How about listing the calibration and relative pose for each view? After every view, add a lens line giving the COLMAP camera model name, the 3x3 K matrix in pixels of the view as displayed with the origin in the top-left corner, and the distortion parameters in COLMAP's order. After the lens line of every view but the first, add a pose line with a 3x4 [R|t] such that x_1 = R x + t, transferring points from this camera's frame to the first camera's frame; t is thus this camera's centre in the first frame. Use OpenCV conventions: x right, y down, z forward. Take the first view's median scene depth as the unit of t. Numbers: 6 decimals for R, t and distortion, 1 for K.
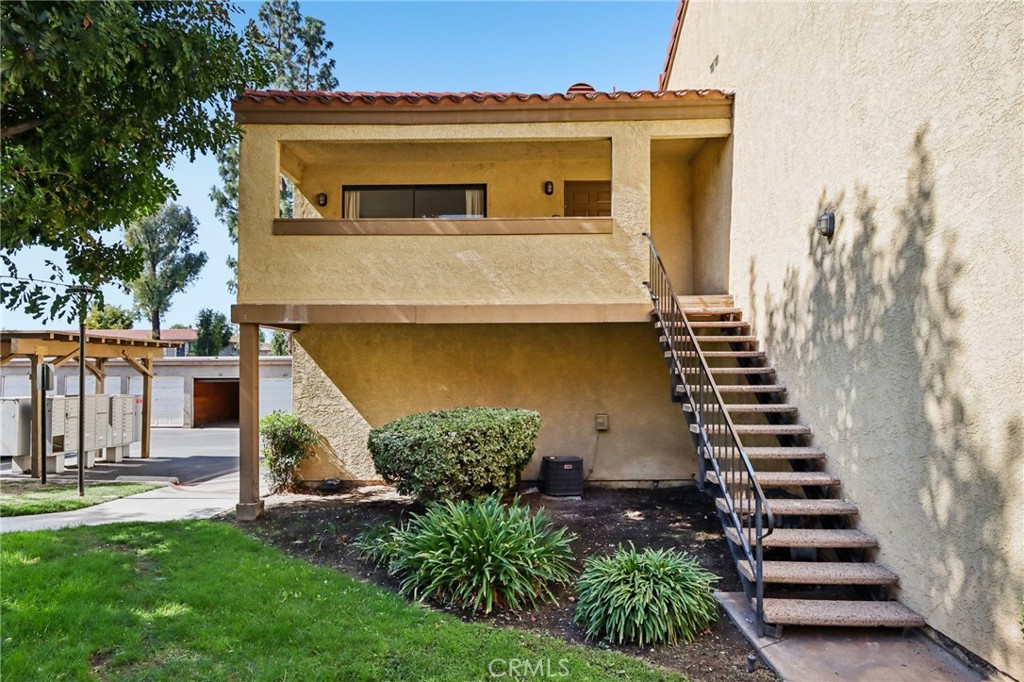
lens RADIAL K [[581.1, 0, 499.4], [0, 581.1, 357.1], [0, 0, 1]] dist [0.003628, -0.000168]
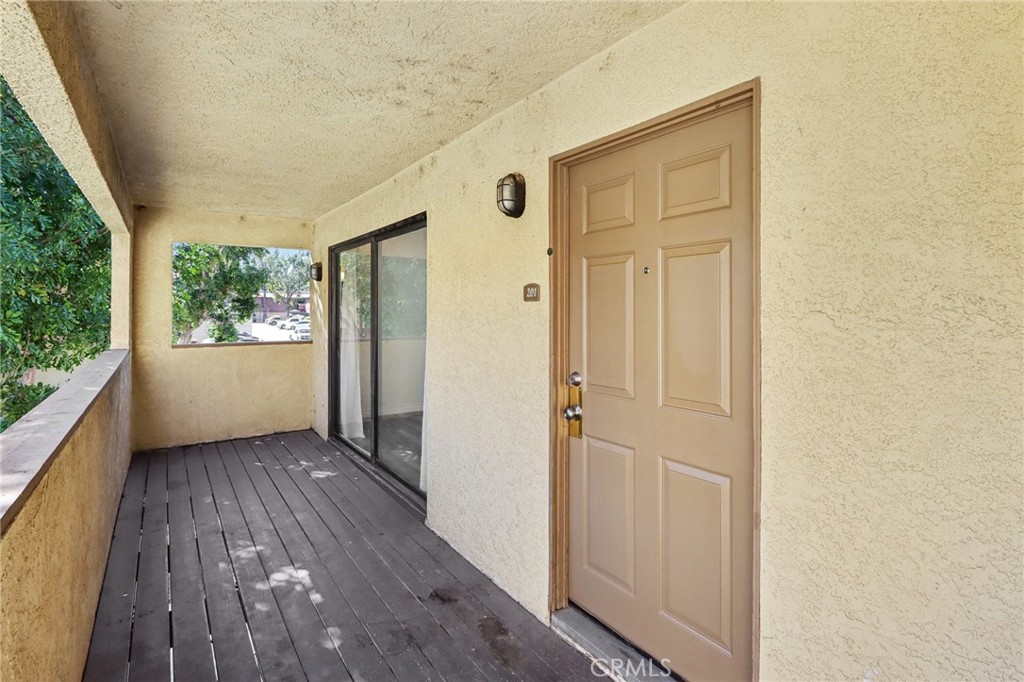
lens RADIAL K [[470.6, 0, 495.6], [0, 470.6, 313.2], [0, 0, 1]] dist [-0.010729, 0.001244]
pose [[0.598436, 0.010719, -0.801099, 0.350039], [0.017348, 0.999503, 0.026333, -0.296067], [0.800983, -0.029656, 0.597952, 1.060675]]
